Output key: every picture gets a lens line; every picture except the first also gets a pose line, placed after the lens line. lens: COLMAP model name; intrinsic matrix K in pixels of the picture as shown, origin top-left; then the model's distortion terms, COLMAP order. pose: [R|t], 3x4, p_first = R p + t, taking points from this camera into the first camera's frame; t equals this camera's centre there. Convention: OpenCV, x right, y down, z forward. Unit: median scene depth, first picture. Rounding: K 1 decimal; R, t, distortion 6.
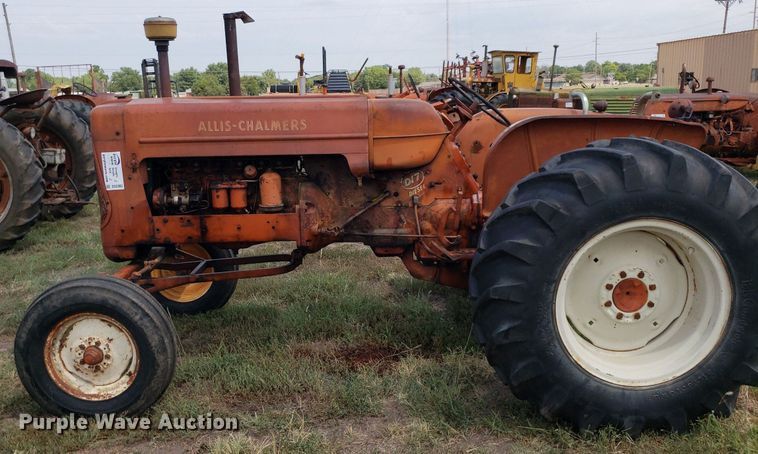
lens RADIAL K [[656.3, 0, 379.0], [0, 656.3, 227.0], [0, 0, 1]] dist [0.001404, -0.003928]
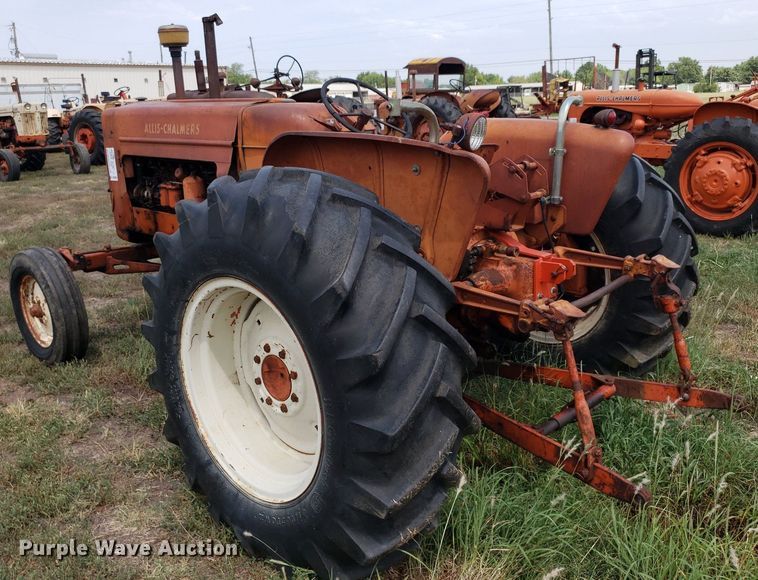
lens RADIAL K [[679.1, 0, 363.7], [0, 679.1, 289.3], [0, 0, 1]] dist [0.013893, 0.002674]
pose [[0.723447, 0.190775, -0.663498, 0.789686], [-0.131670, 0.981548, 0.138658, -0.096242], [0.677707, -0.012949, 0.735218, 0.415224]]
